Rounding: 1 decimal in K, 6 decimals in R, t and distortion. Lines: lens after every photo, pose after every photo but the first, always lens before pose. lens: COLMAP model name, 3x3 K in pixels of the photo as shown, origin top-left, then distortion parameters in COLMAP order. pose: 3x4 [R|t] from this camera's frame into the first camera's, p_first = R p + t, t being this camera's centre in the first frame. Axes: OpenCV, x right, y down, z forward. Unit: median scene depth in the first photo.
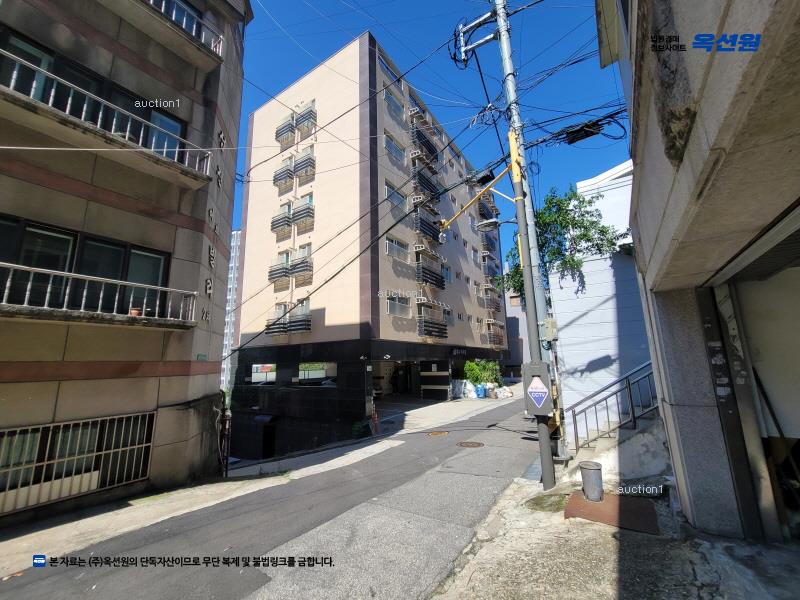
lens RADIAL K [[328.1, 0, 396.6], [0, 328.1, 299.7], [0, 0, 1]] dist [-0.013630, 0.002418]
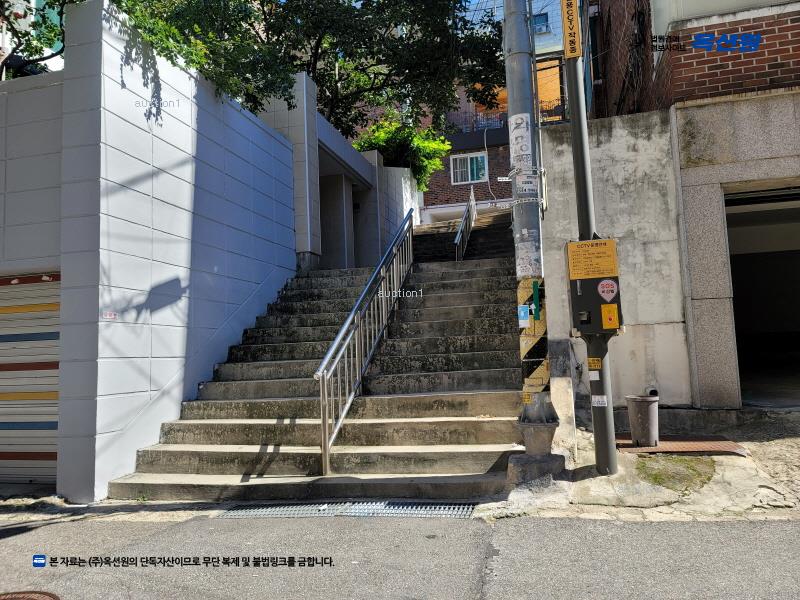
lens RADIAL K [[584.3, 0, 403.0], [0, 584.3, 301.4], [0, 0, 1]] dist [0.059858, -0.050821]
pose [[-0.324979, 0.119414, 0.938152, -0.205433], [-0.131730, 0.976610, -0.169941, 0.289848], [-0.936502, -0.178810, -0.301648, 0.917096]]
